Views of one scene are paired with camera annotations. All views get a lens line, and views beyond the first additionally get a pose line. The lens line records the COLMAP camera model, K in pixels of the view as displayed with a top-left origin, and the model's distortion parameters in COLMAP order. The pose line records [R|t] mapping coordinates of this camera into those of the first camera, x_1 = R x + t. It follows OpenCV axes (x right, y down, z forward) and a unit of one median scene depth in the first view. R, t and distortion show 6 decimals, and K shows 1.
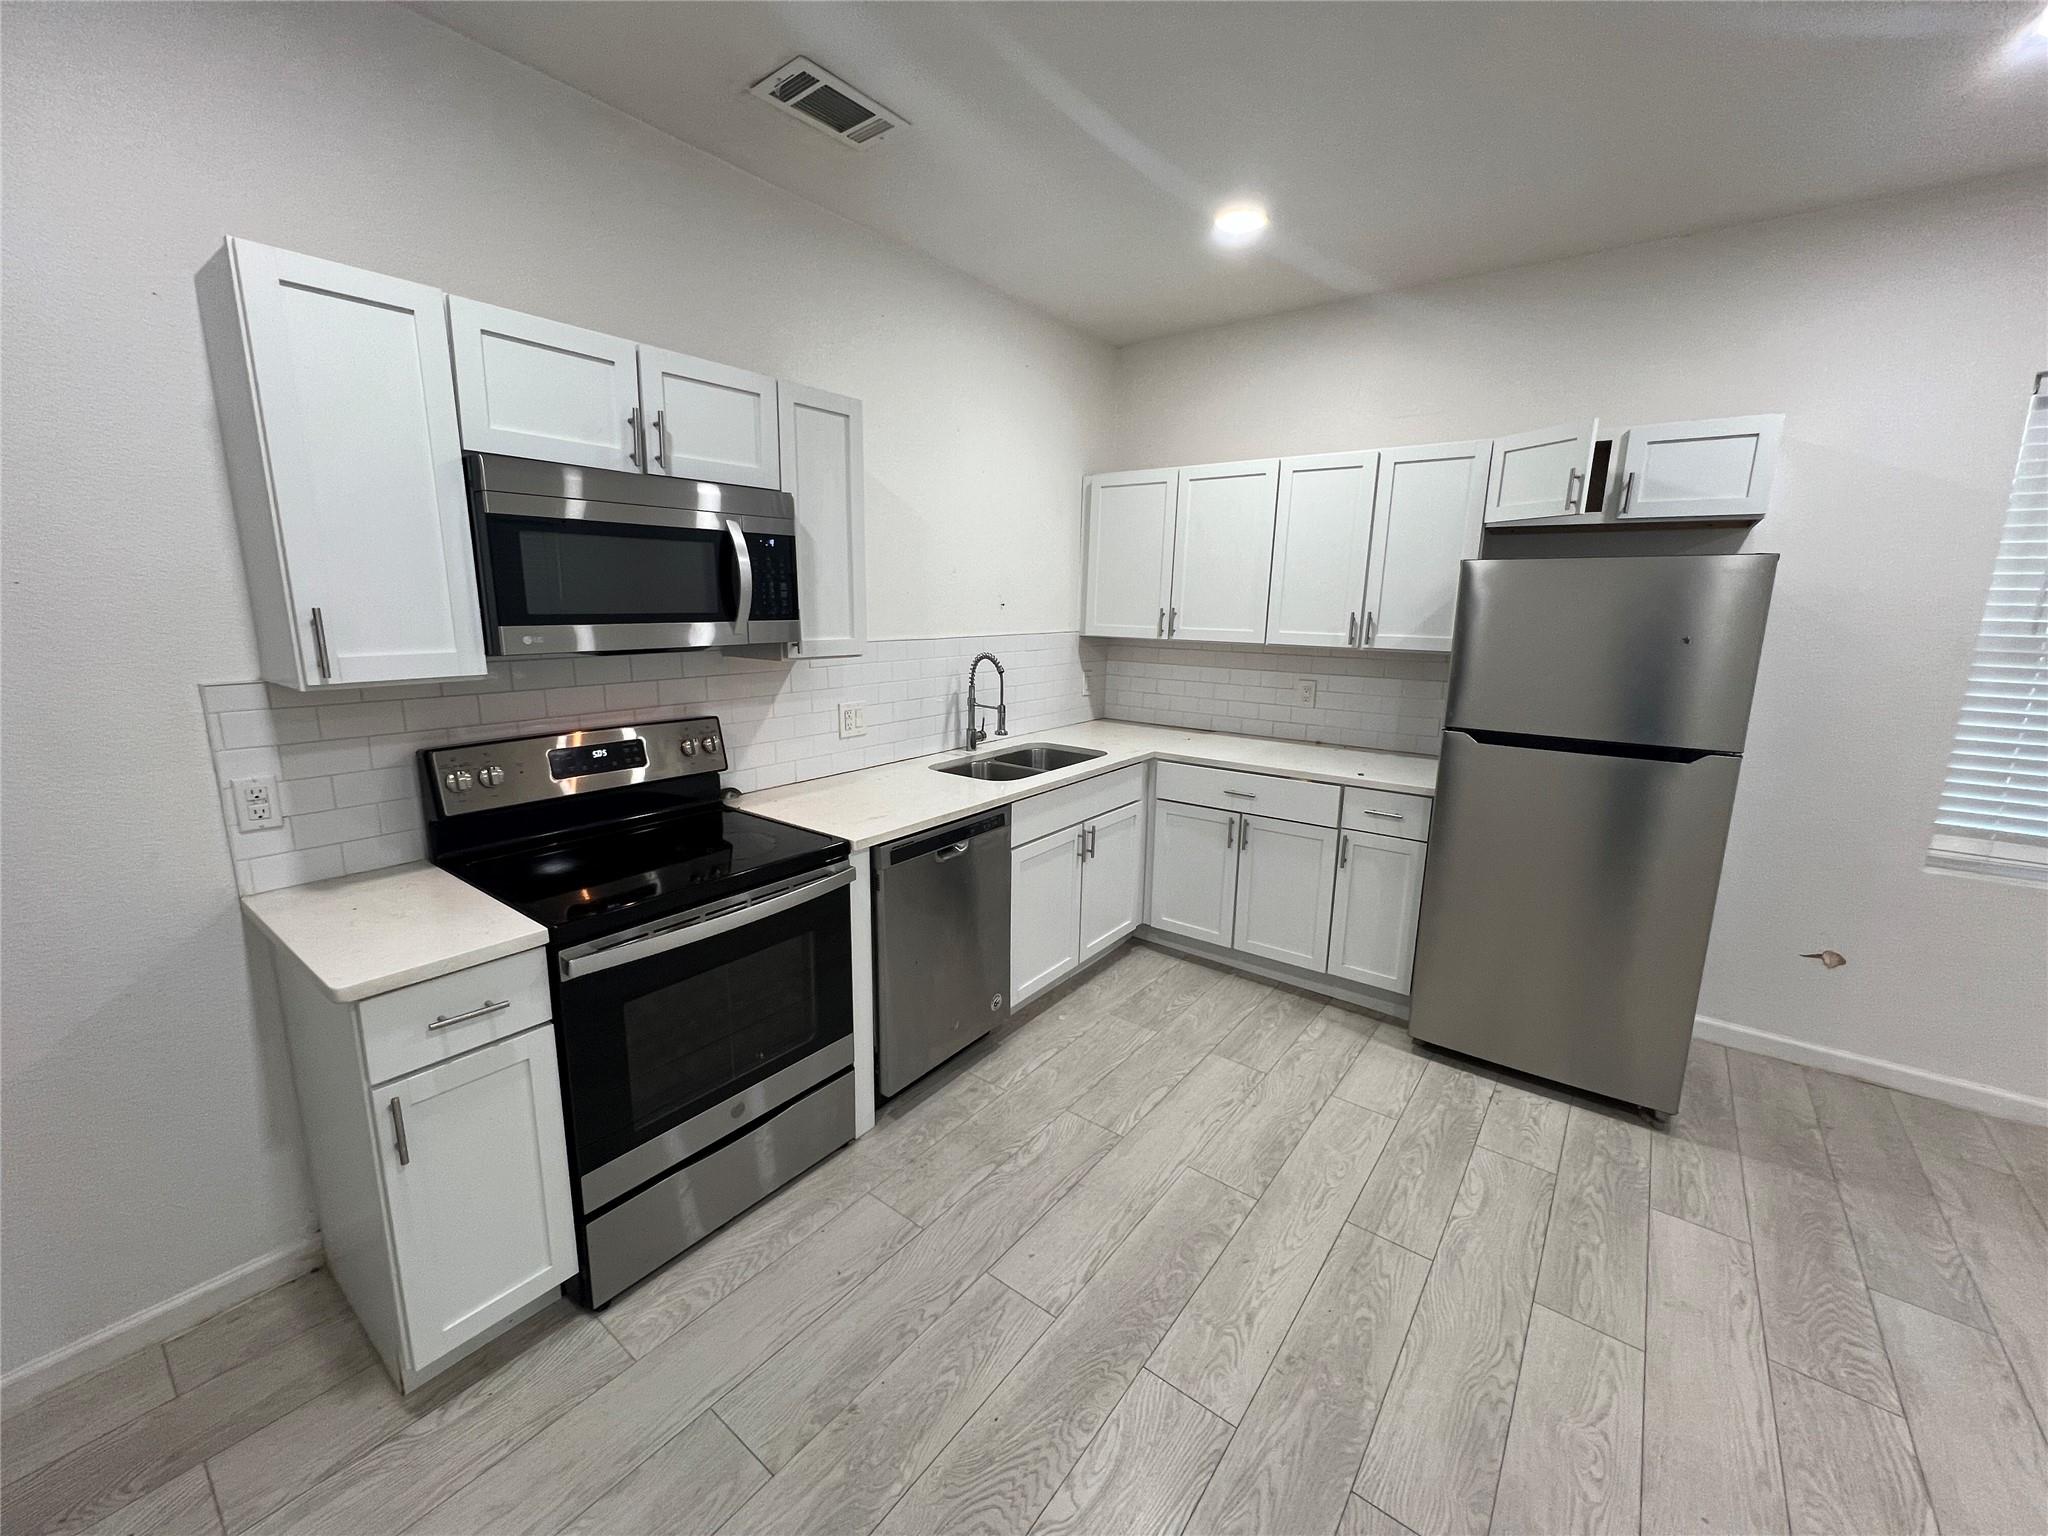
lens RADIAL K [[817.3, 0, 1018.3], [0, 817.3, 761.3], [0, 0, 1]] dist [-0.001561, -0.000409]
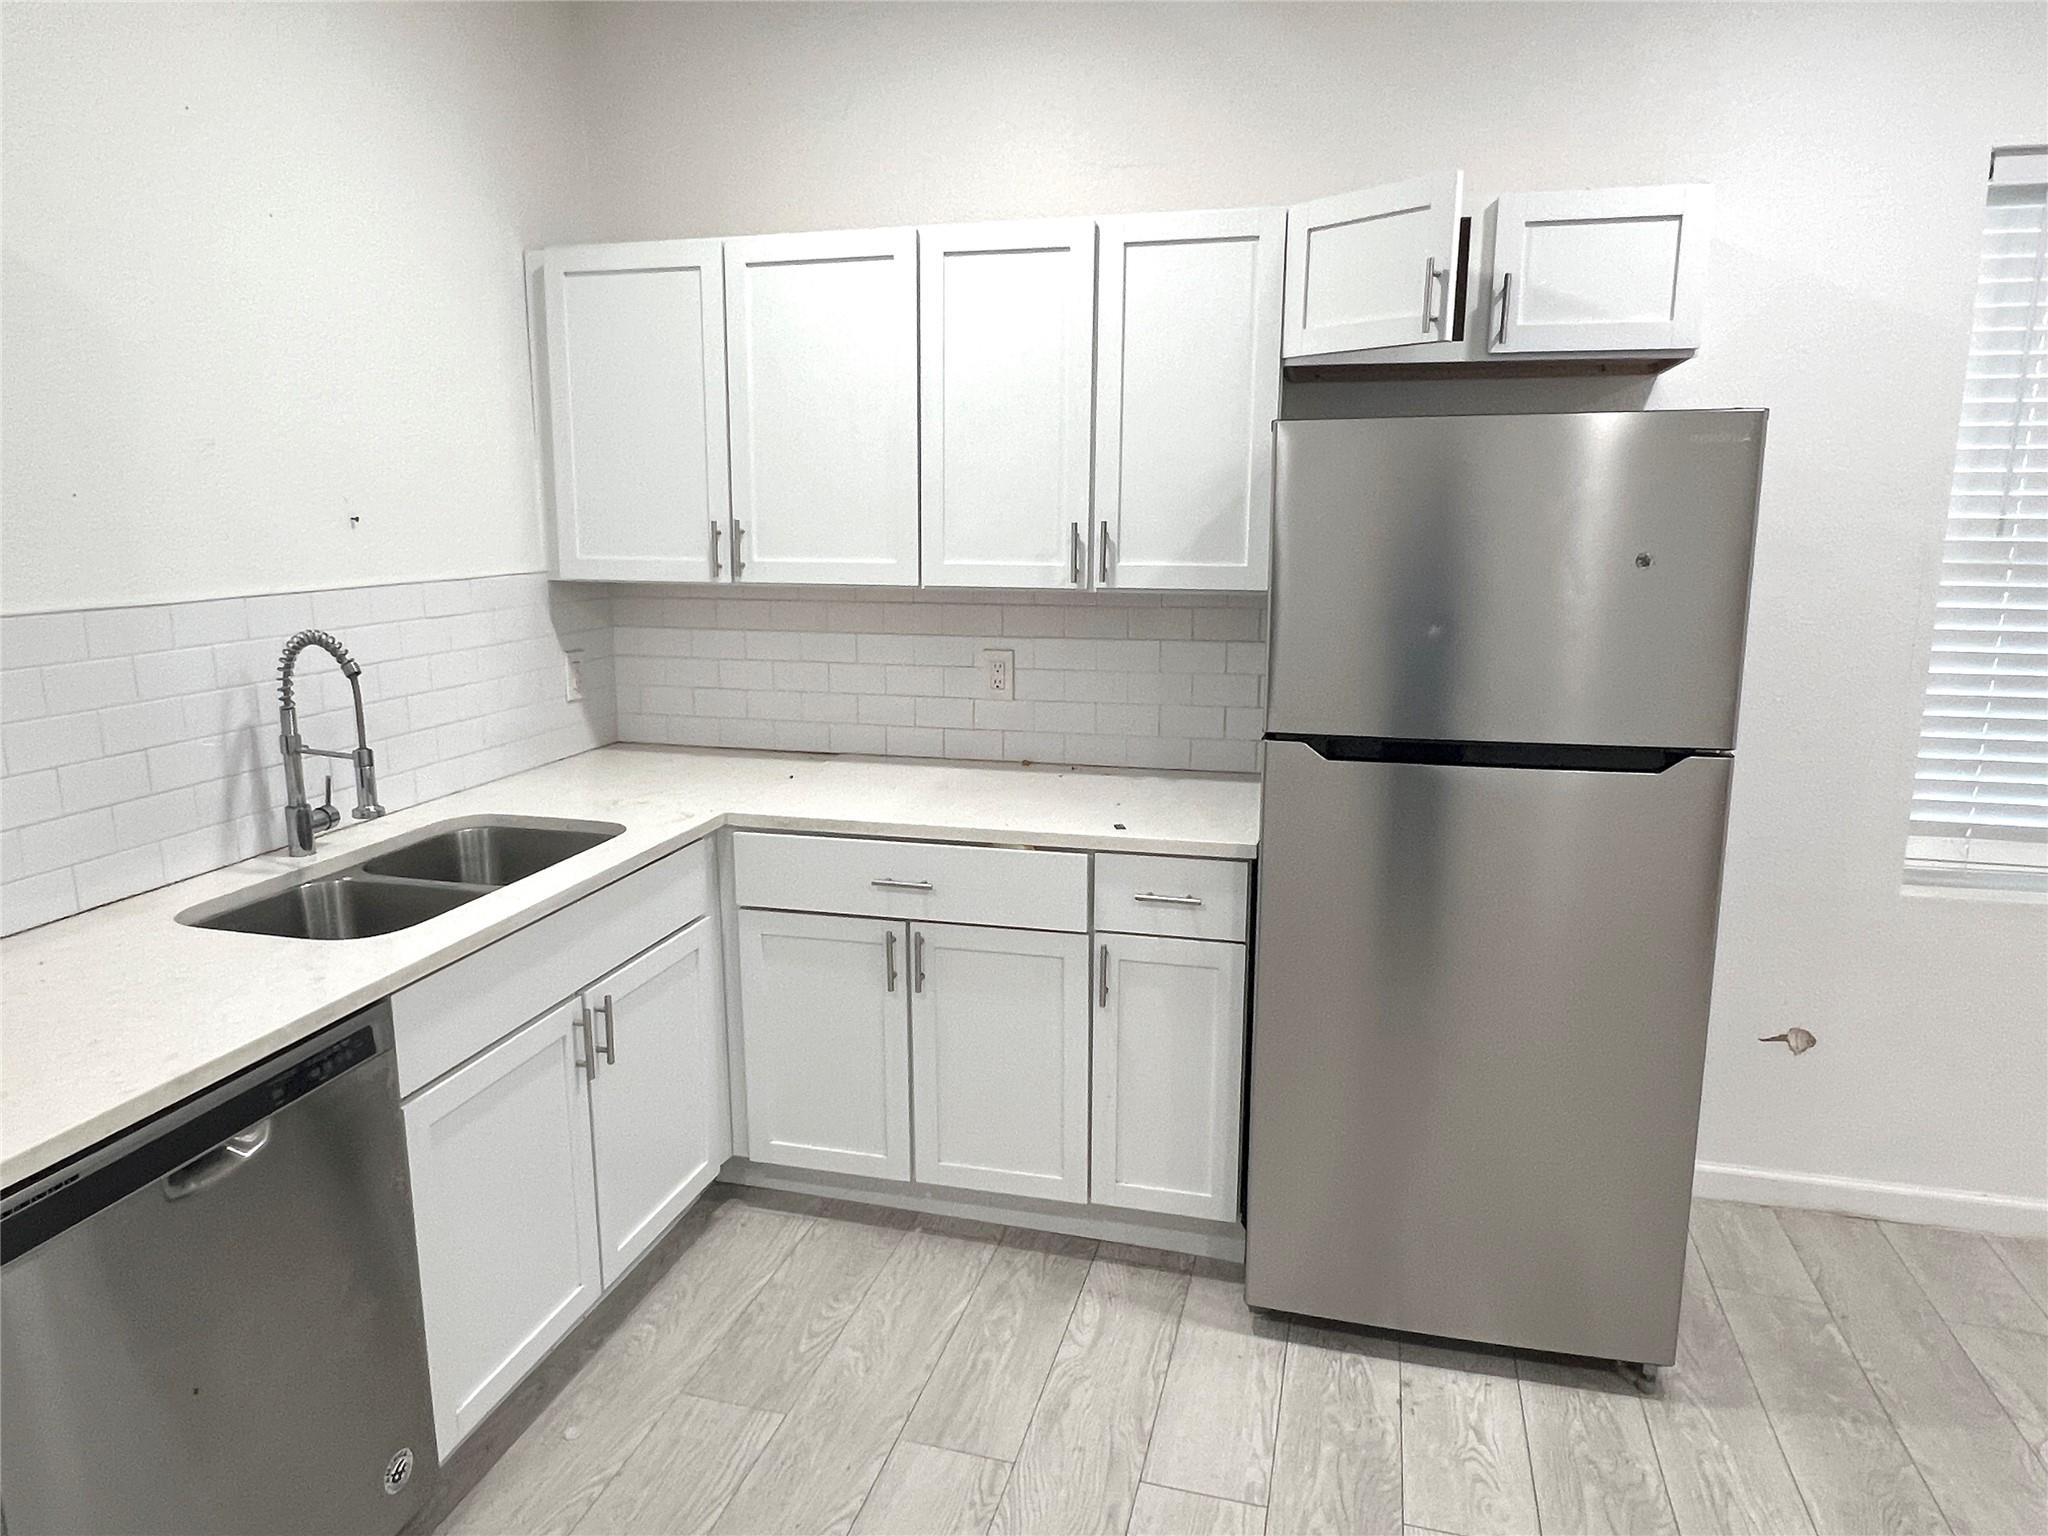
lens RADIAL K [[1305.9, 0, 1016.5], [0, 1305.9, 768.1], [0, 0, 1]] dist [0.003488, -0.003886]
pose [[0.923569, -0.087818, 0.373240, 0.044232], [0.087271, 0.996015, 0.018401, -0.044404], [-0.373369, 0.015579, 0.927552, 0.240868]]
